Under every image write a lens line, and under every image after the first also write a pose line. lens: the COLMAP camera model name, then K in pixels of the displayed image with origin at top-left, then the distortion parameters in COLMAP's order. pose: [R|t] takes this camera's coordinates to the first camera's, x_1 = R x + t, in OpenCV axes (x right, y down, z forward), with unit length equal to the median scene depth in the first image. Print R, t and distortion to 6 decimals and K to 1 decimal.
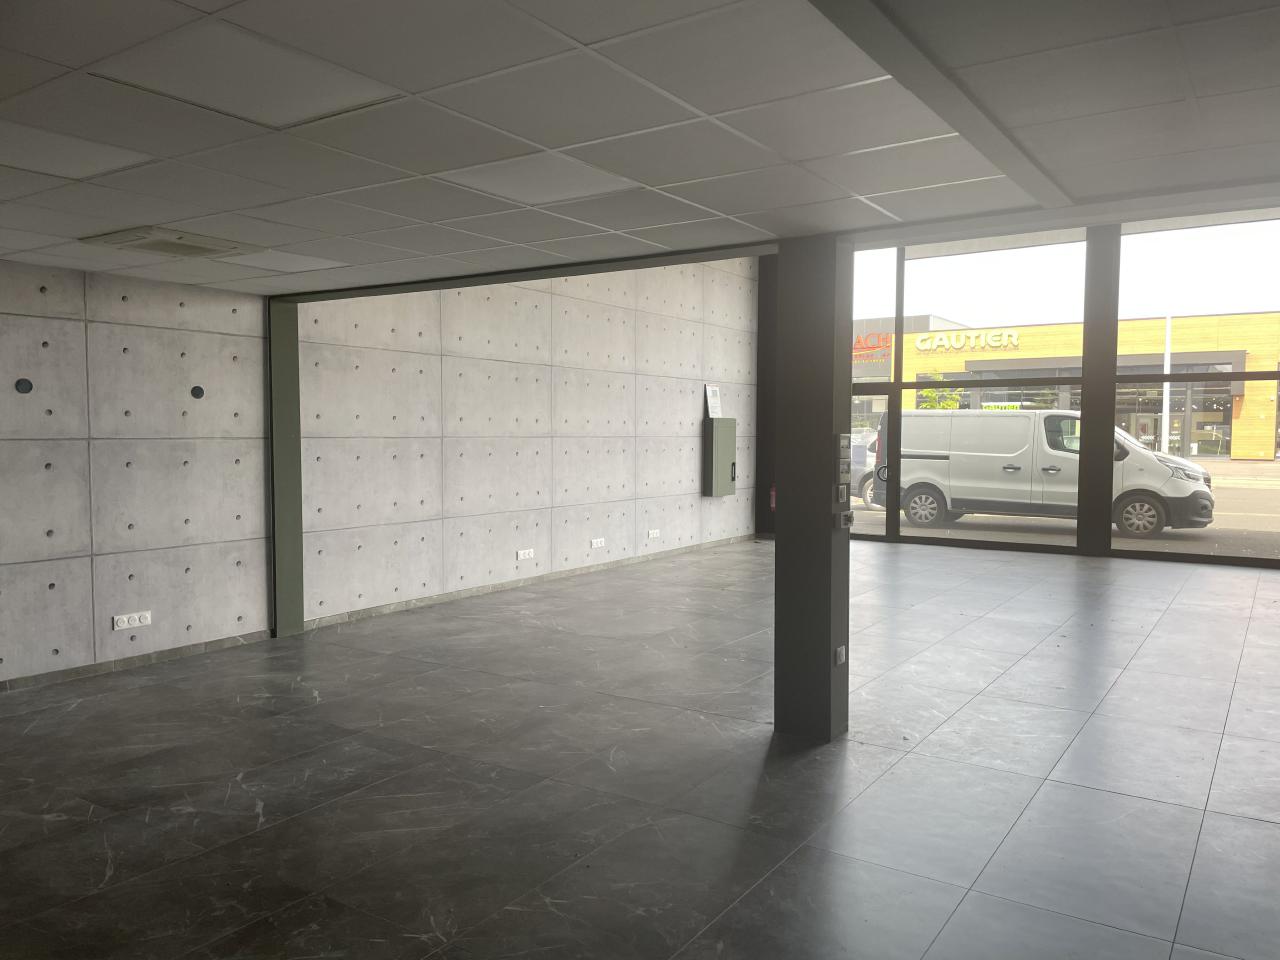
lens RADIAL K [[969.2, 0, 640.0], [0, 969.2, 480.0], [0, 0, 1]] dist [0.000670, -0.000768]
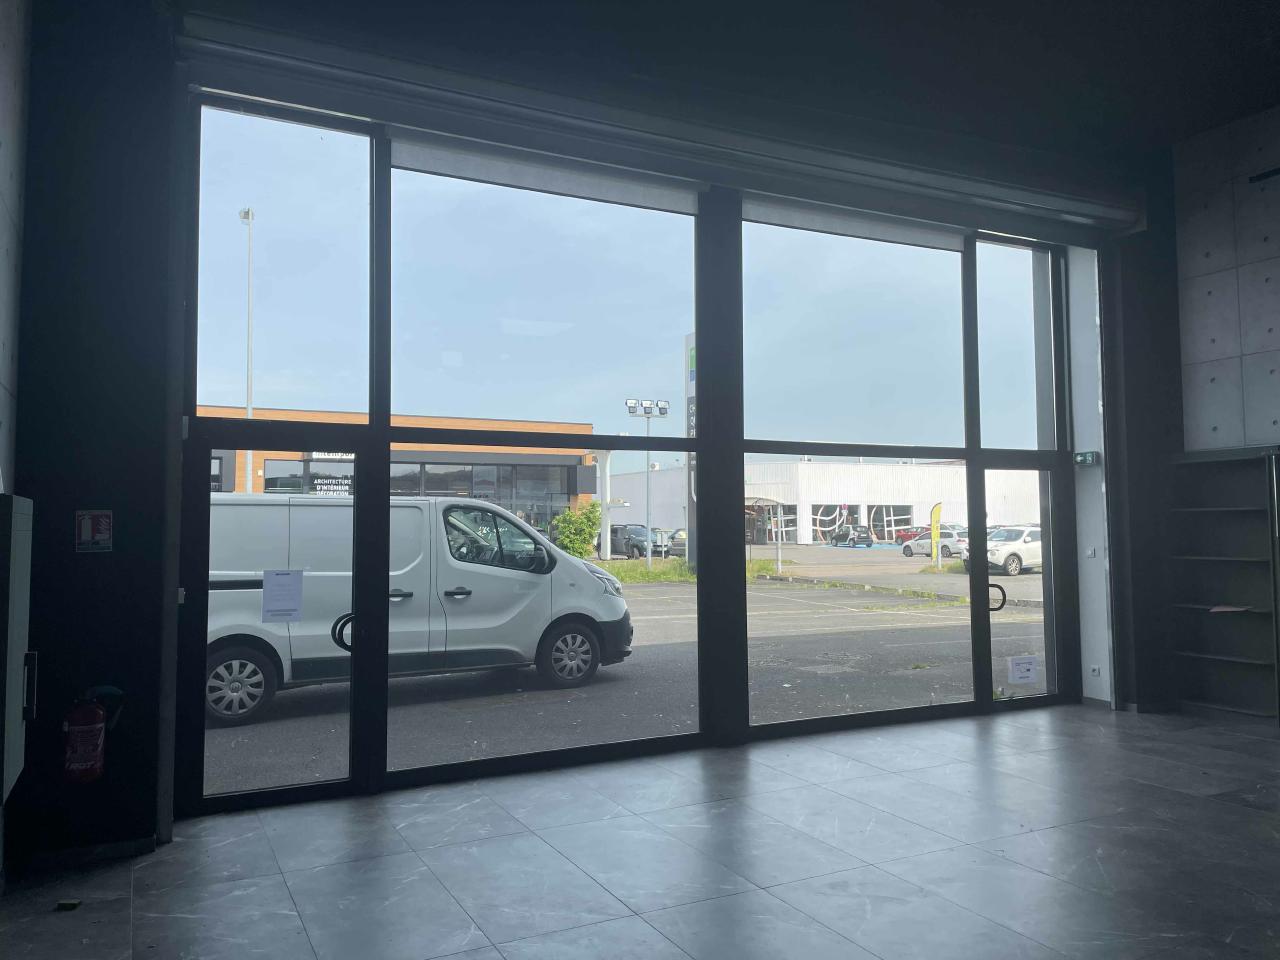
lens RADIAL K [[938.9, 0, 642.1], [0, 938.9, 445.0], [0, 0, 1]] dist [0.004615, 0.001156]
pose [[0.472056, 0.068979, 0.878866, -0.052180], [0.057883, 0.992358, -0.108977, -0.032528], [-0.879666, 0.102314, 0.464456, 0.608287]]
